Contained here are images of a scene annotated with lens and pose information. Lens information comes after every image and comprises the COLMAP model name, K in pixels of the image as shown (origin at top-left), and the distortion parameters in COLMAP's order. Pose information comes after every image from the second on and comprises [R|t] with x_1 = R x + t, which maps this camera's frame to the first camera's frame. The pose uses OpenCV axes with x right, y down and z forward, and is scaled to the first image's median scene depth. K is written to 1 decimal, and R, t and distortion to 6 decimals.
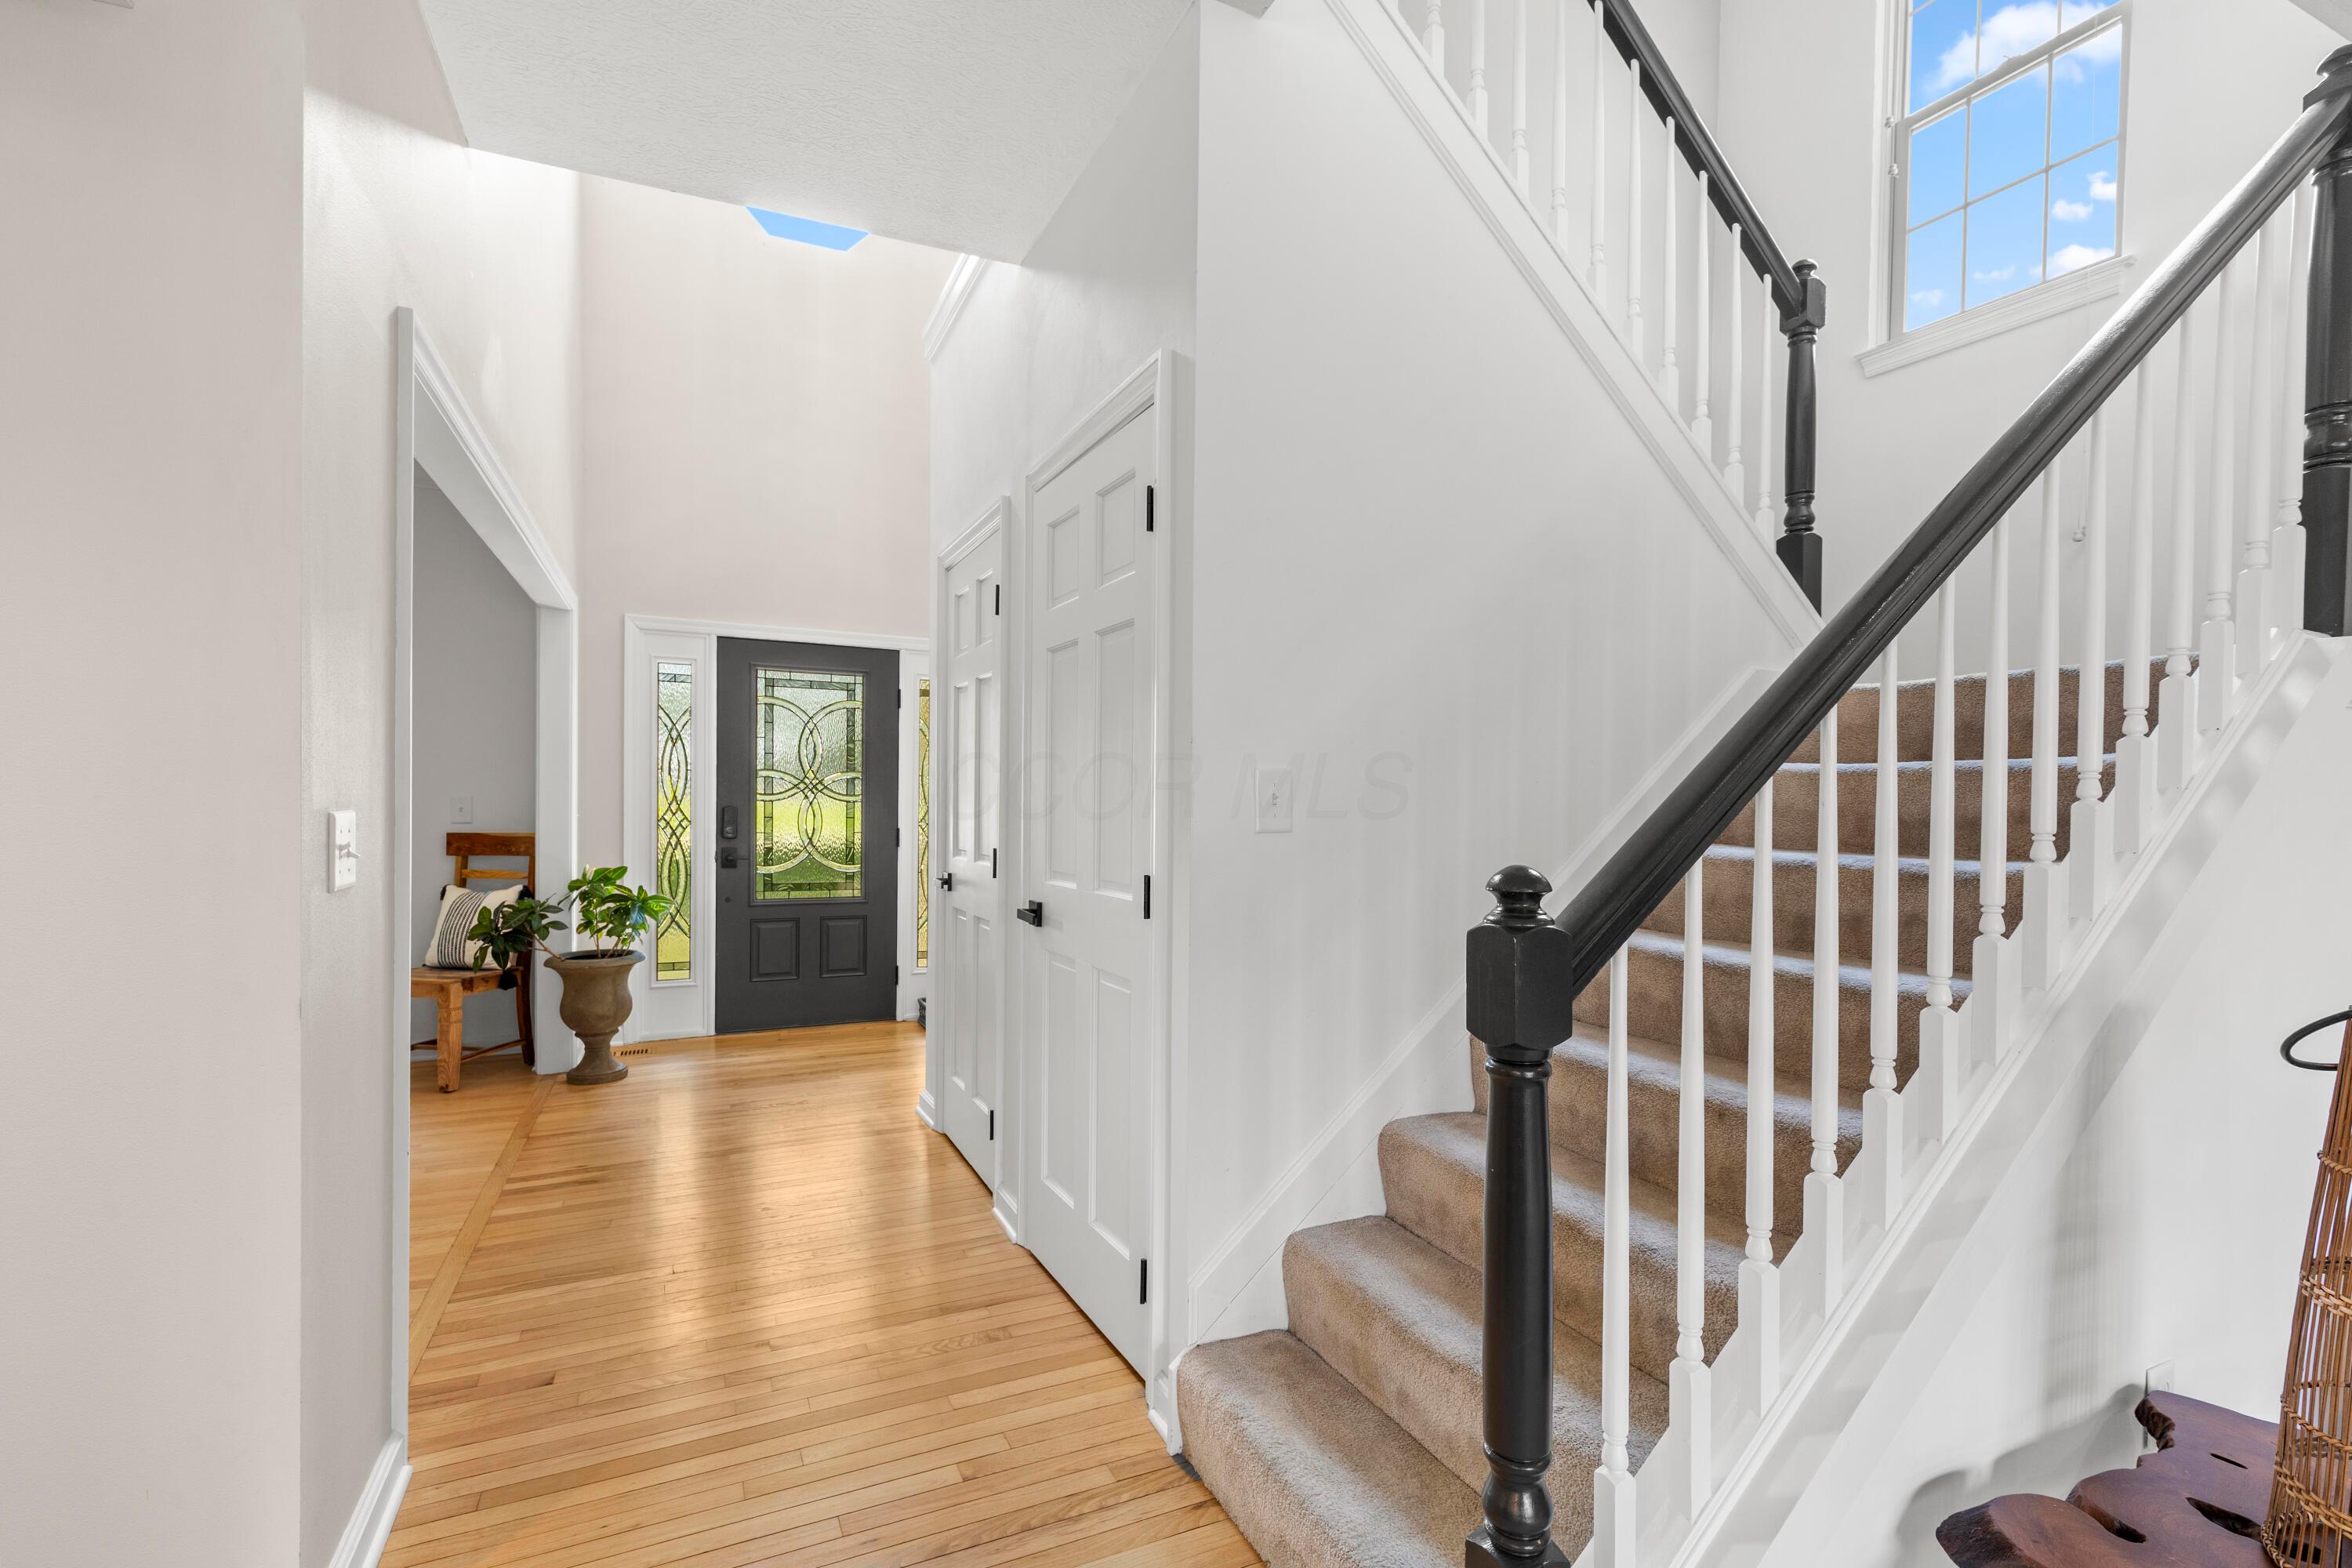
lens RADIAL K [[1070.2, 0, 1177.7], [0, 1070.2, 822.3], [0, 0, 1]] dist [0.003186, -0.000172]
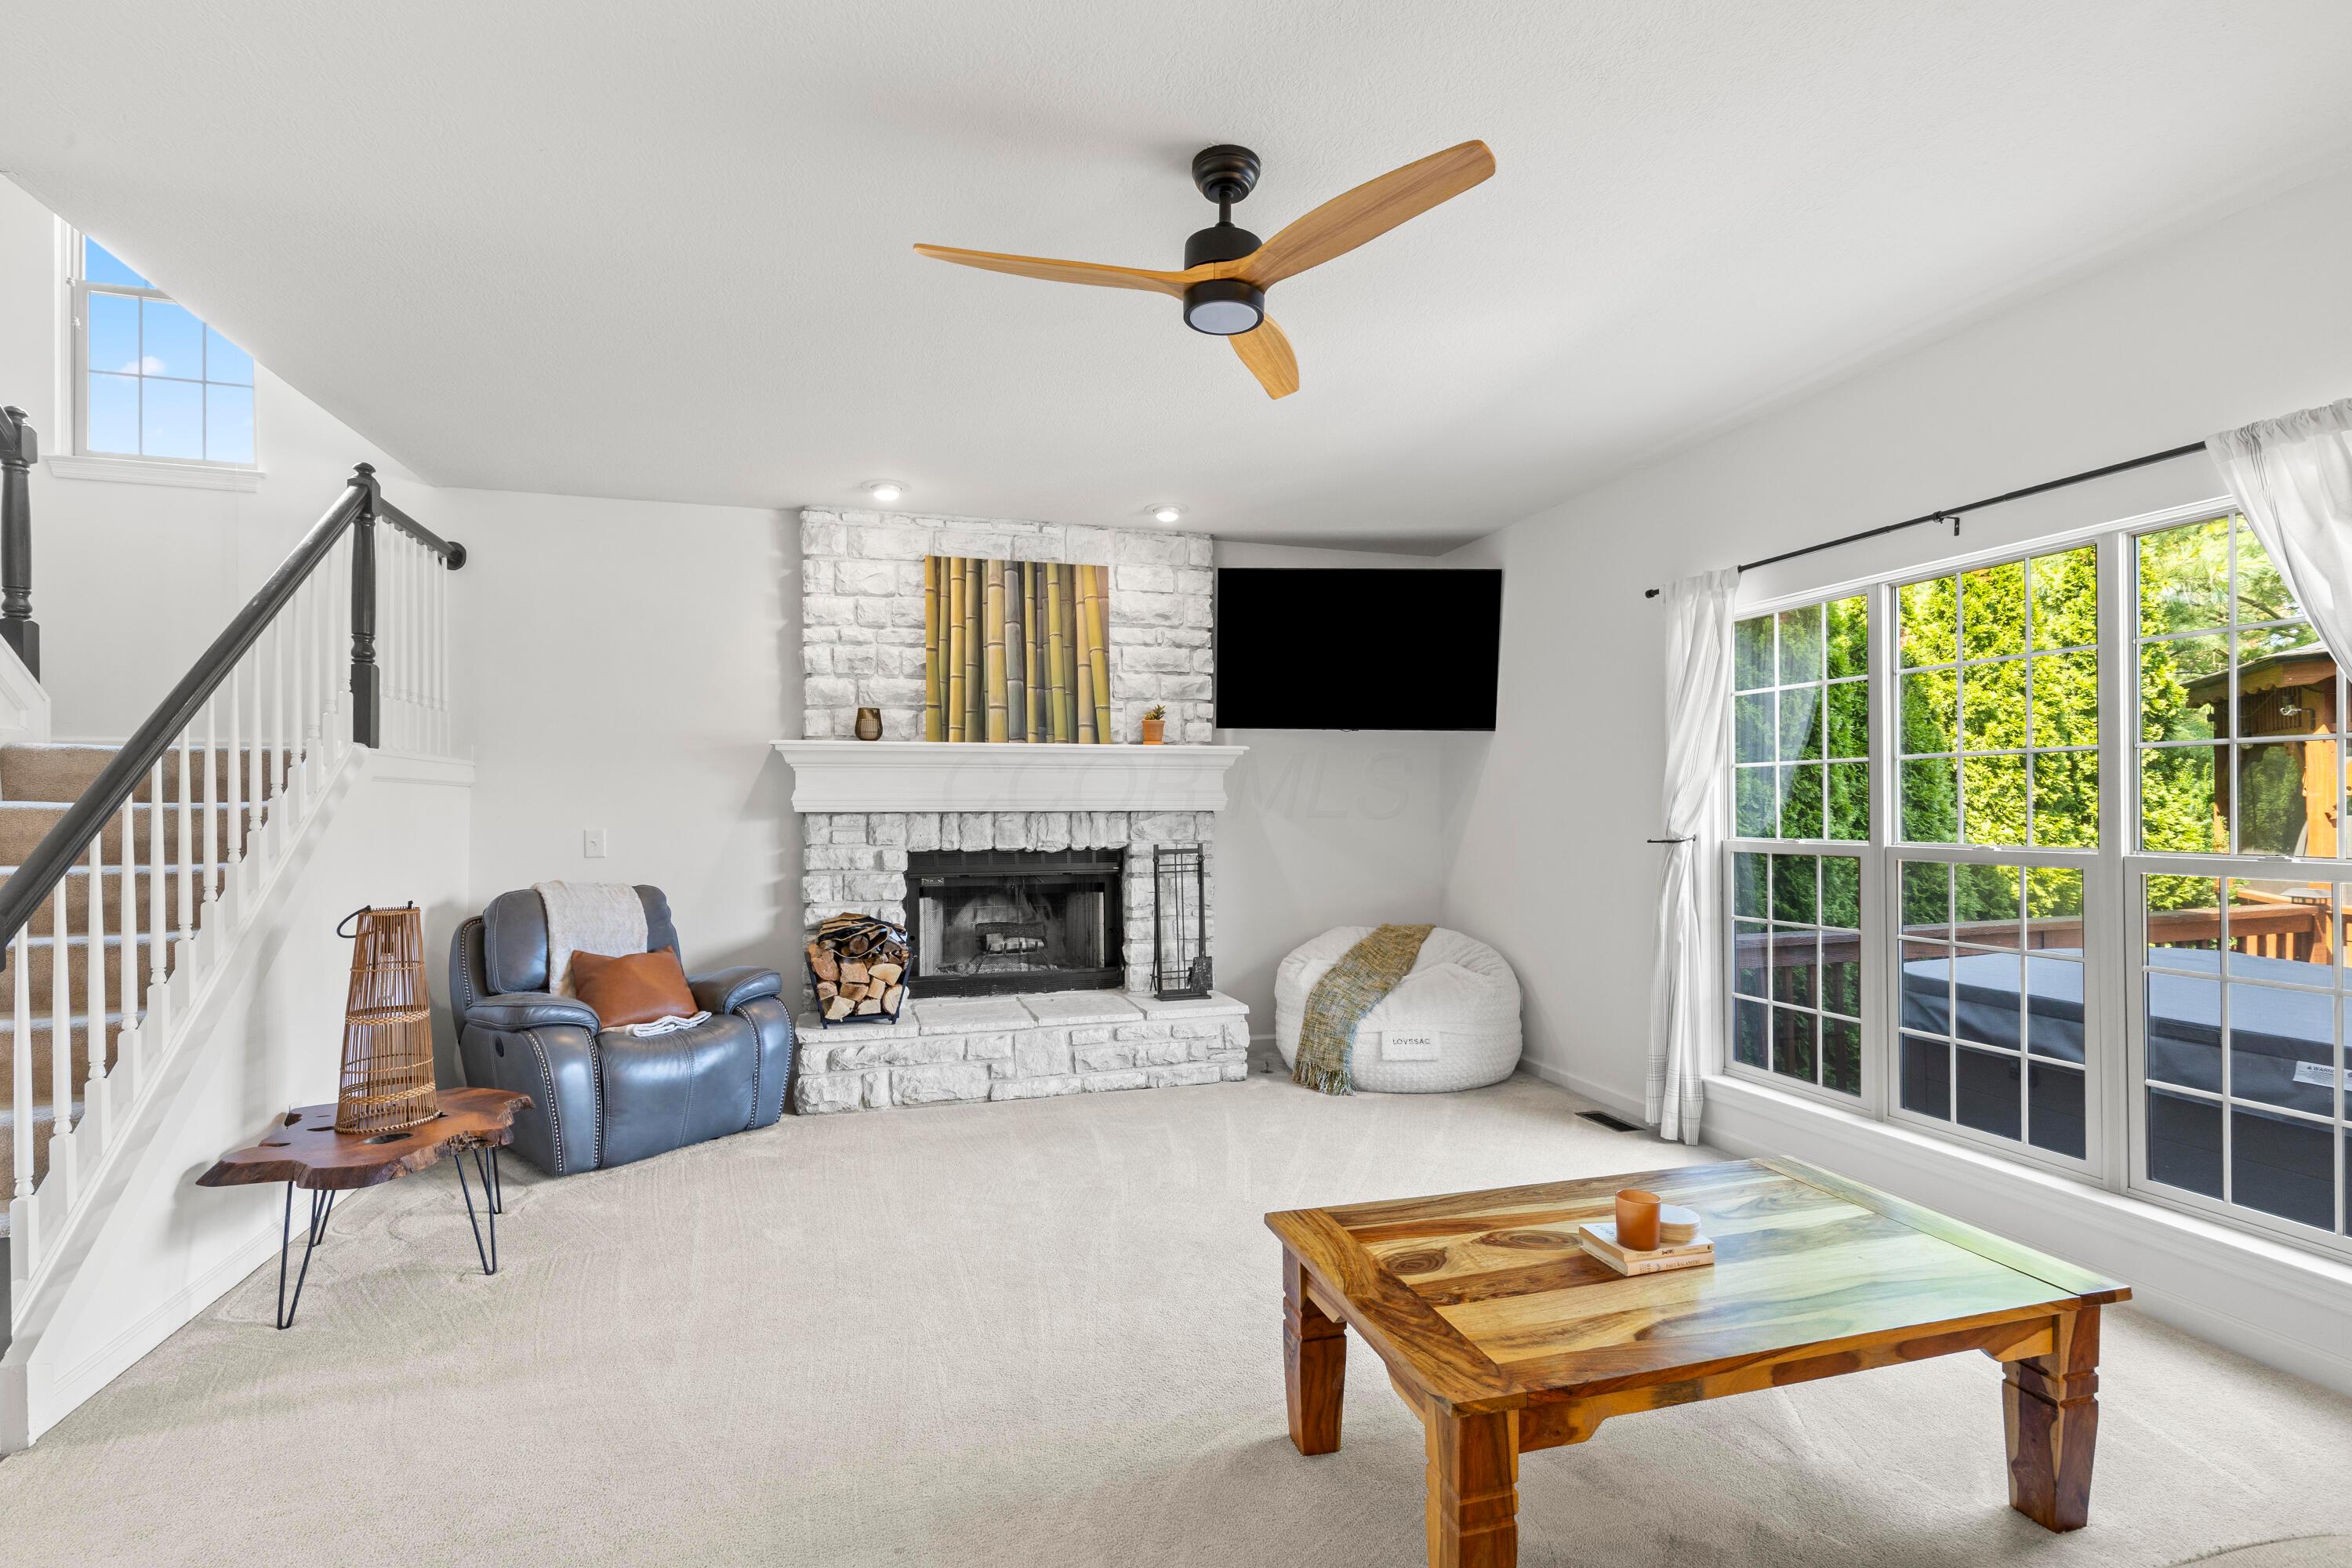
lens RADIAL K [[1088.7, 0, 1177.0], [0, 1088.7, 793.9], [0, 0, 1]] dist [0.002845, 0.000397]
pose [[0.147139, -0.005537, 0.989100, -0.852452], [0.023158, 0.999730, 0.002152, -0.048950], [-0.988845, 0.022589, 0.147227, -0.937169]]
